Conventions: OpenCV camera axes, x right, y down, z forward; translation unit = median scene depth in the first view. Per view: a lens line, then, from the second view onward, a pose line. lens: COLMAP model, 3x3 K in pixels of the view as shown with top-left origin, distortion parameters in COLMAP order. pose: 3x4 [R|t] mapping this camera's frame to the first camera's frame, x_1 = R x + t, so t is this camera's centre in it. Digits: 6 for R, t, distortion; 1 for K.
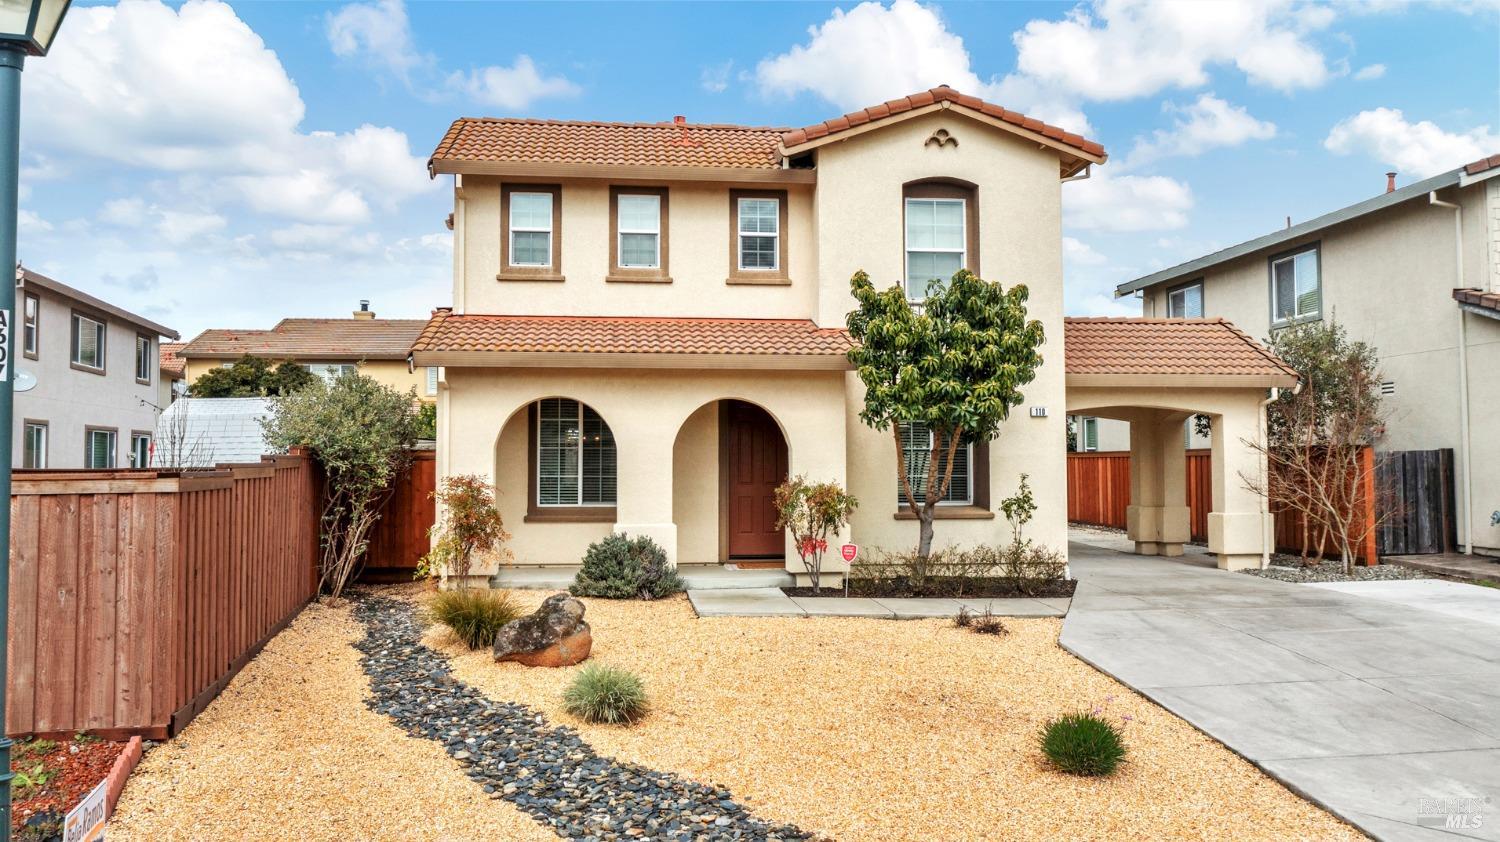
lens RADIAL K [[1184.0, 0, 749.2], [0, 1184.0, 413.0], [0, 0, 1]] dist [-0.011387, 0.011384]
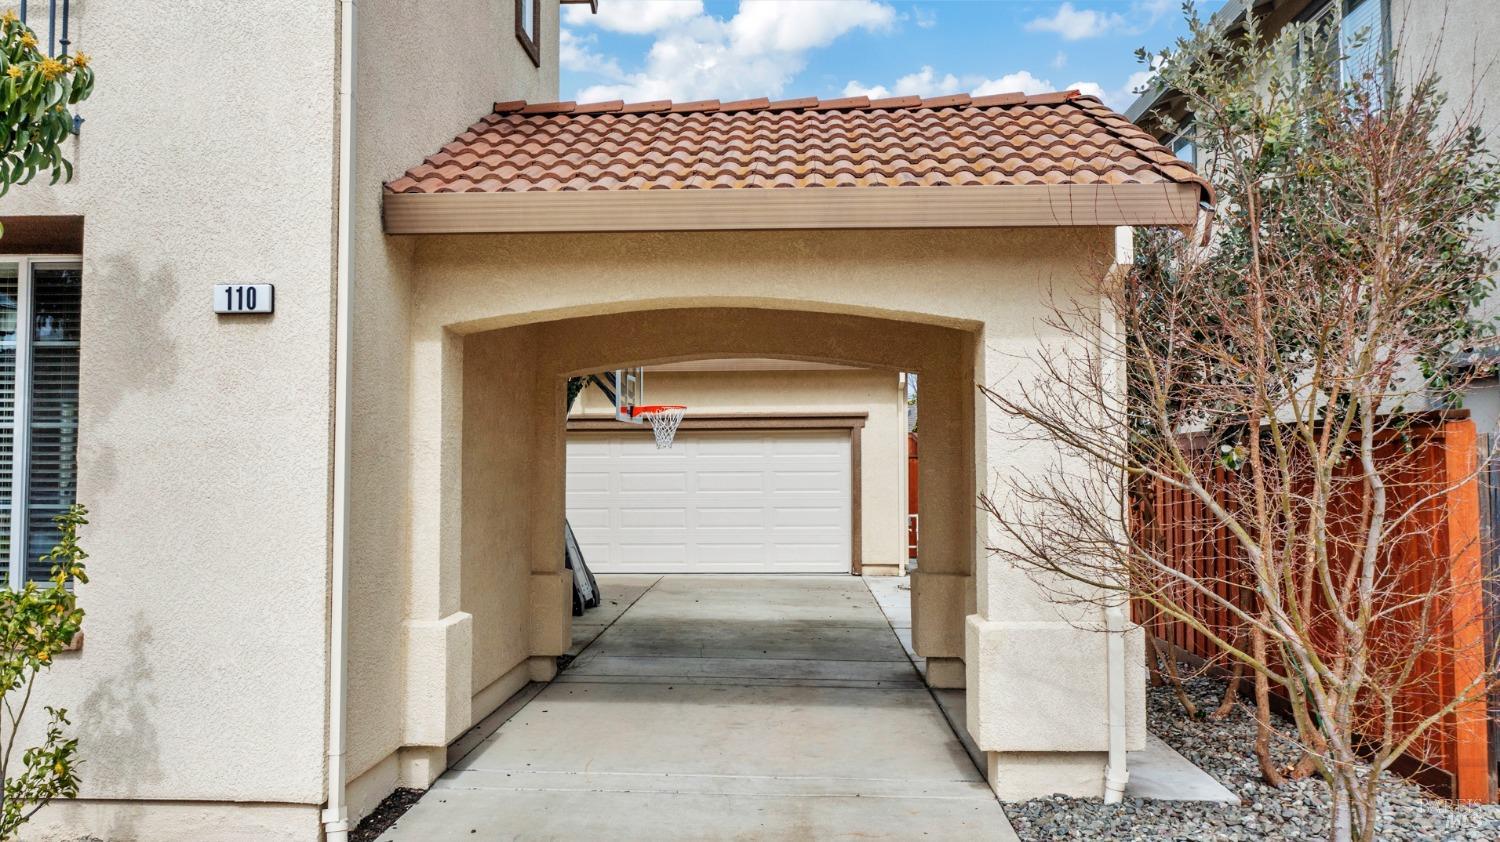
lens RADIAL K [[1184.0, 0, 749.2], [0, 1184.0, 413.0], [0, 0, 1]] dist [-0.011387, 0.011384]
pose [[0.988339, -0.006004, -0.152150, 0.473701], [0.005079, 0.999966, -0.006466, 0.034649], [0.152184, 0.005618, 0.988336, 0.813019]]
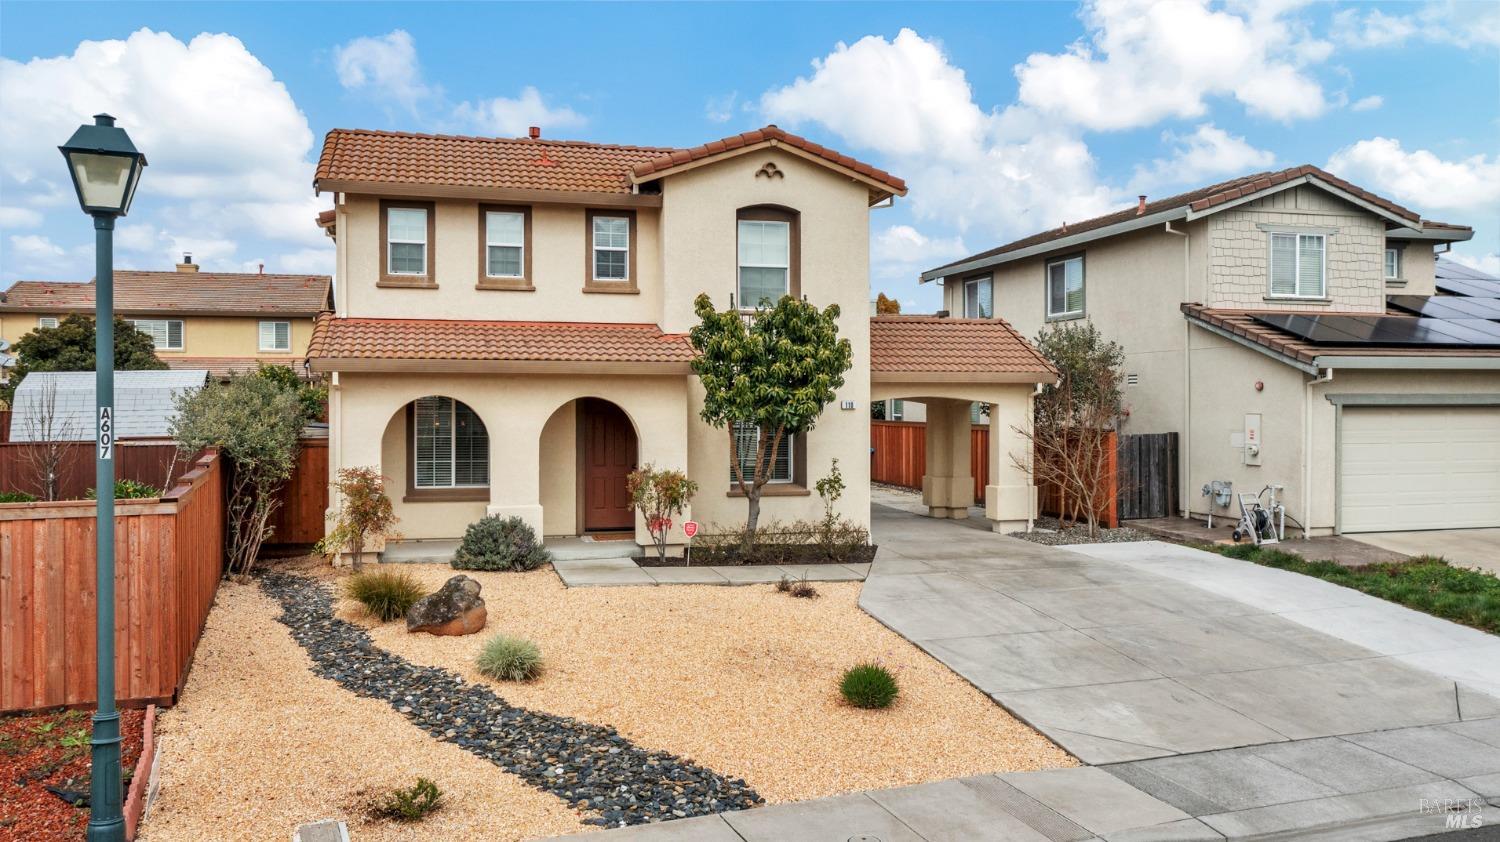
lens RADIAL K [[1184.0, 0, 749.2], [0, 1184.0, 413.0], [0, 0, 1]] dist [-0.011387, 0.011384]
pose [[0.988883, 0.001419, 0.148692, -0.034424], [-0.009014, 0.998687, 0.050420, -0.058947], [-0.148425, -0.051200, 0.987597, -0.181077]]
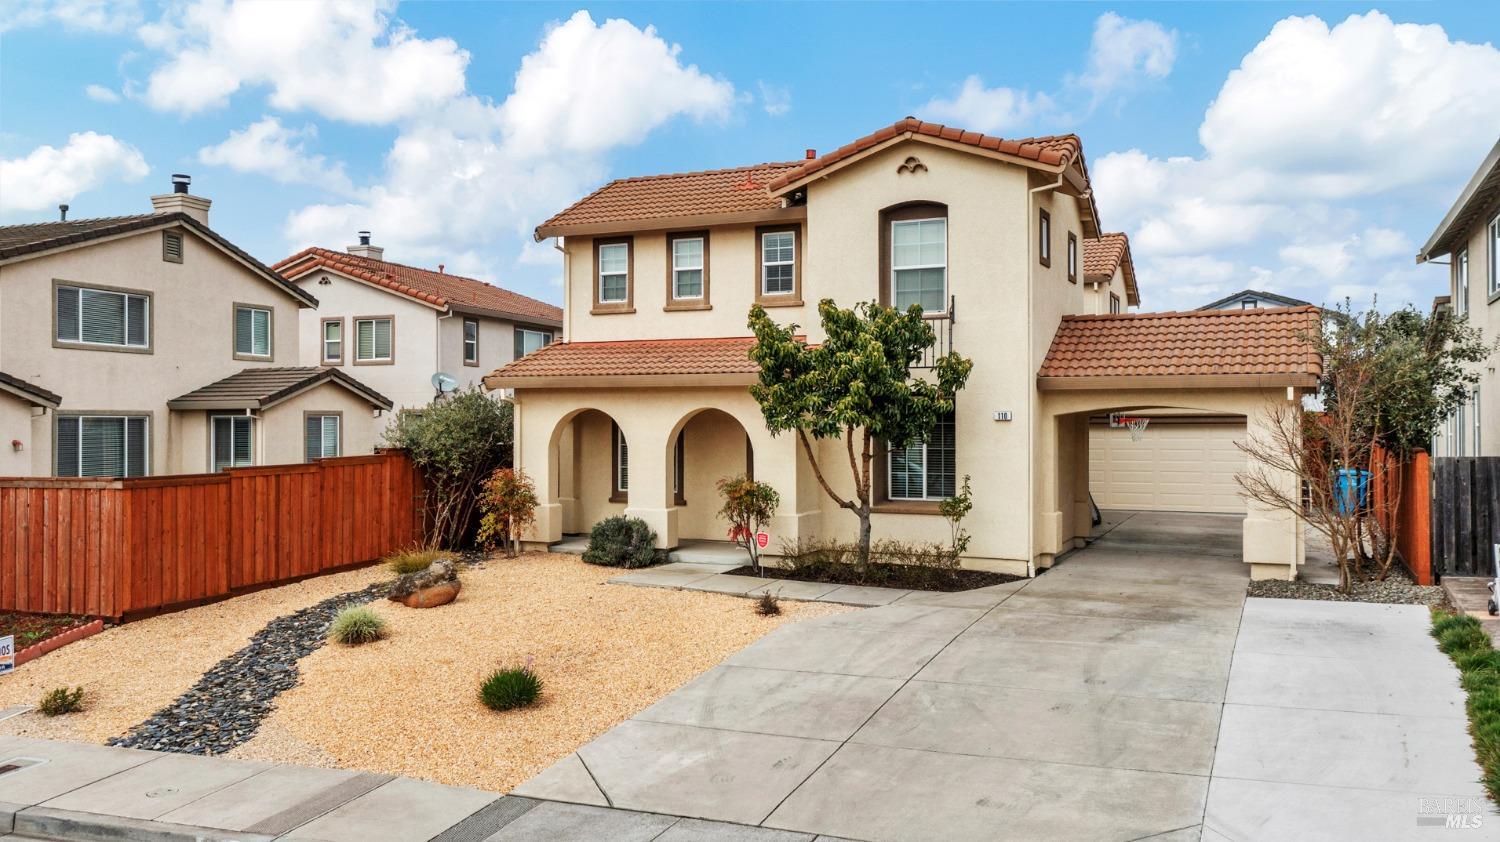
lens RADIAL K [[1184.0, 0, 749.2], [0, 1184.0, 413.0], [0, 0, 1]] dist [-0.011387, 0.011384]
pose [[0.851466, -0.001624, -0.524408, 0.683588], [0.020089, 0.999362, 0.029522, -0.044234], [0.524025, -0.035671, 0.850955, -0.015896]]
